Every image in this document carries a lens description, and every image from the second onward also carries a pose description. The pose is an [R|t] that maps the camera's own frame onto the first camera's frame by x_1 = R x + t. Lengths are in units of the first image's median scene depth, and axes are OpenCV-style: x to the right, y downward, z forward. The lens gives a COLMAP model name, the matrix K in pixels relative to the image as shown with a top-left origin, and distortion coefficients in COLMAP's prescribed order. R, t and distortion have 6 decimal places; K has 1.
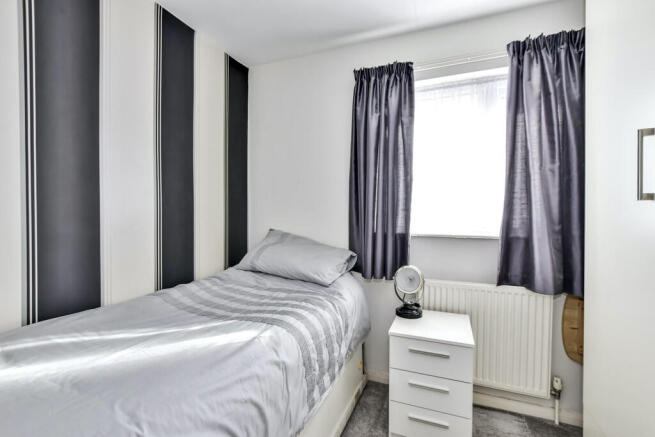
lens RADIAL K [[287.4, 0, 325.5], [0, 287.4, 223.0], [0, 0, 1]] dist [-0.005285, 0.000026]
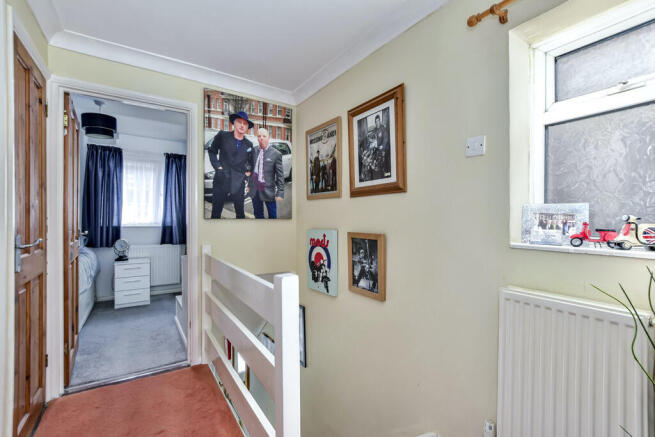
lens RADIAL K [[287.4, 0, 327.3], [0, 287.4, 220.0], [0, 0, 1]] dist [-0.005285, 0.000026]
pose [[0.603393, -0.008213, 0.797402, -0.519743], [0.006461, 0.999964, 0.005410, -0.011009], [-0.797418, 0.001888, 0.603425, -1.633276]]
